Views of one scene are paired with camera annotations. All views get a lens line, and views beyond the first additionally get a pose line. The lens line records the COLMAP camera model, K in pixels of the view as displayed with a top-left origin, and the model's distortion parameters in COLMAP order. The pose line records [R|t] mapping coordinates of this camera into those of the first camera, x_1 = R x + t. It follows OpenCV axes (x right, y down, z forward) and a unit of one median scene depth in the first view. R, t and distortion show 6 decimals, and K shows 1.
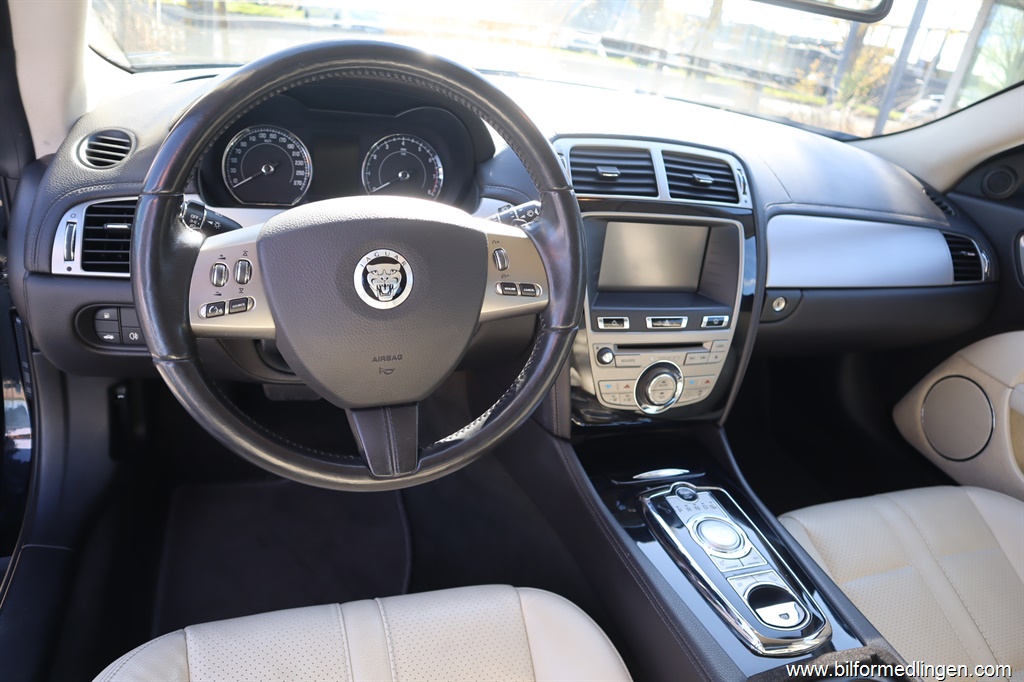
lens RADIAL K [[709.8, 0, 509.1], [0, 709.8, 341.4], [0, 0, 1]] dist [-0.122179, 0.074996]
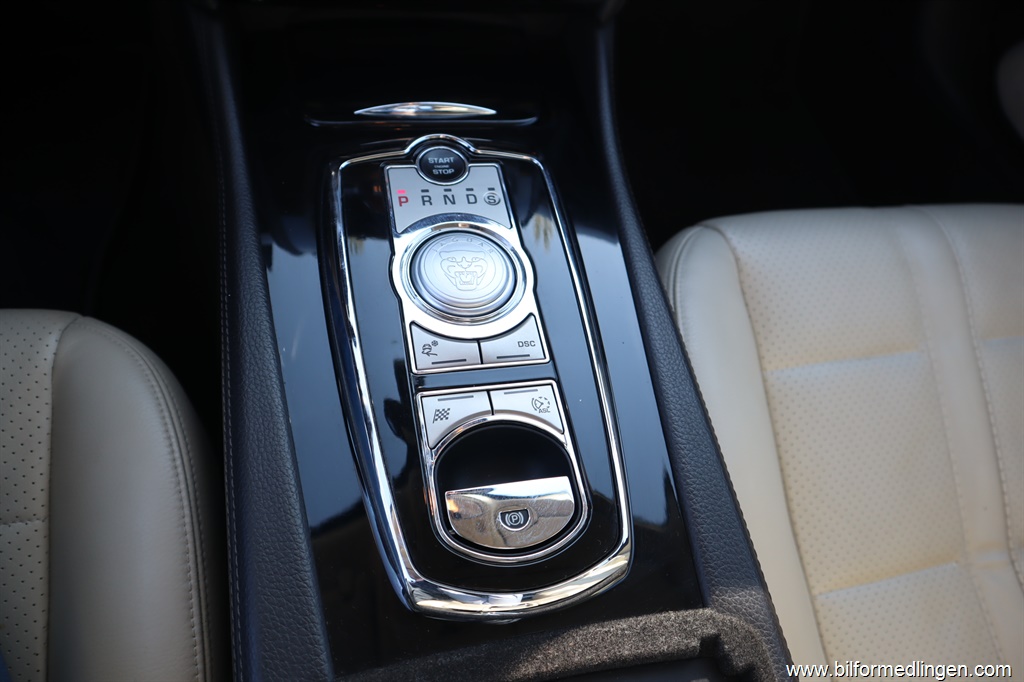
lens RADIAL K [[709.8, 0, 509.1], [0, 709.8, 341.4], [0, 0, 1]] dist [-0.122179, 0.074996]
pose [[0.992144, 0.116212, -0.046313, 0.330474], [-0.077632, 0.862244, 0.500508, 0.090352], [0.098098, -0.492980, 0.864492, 0.571885]]
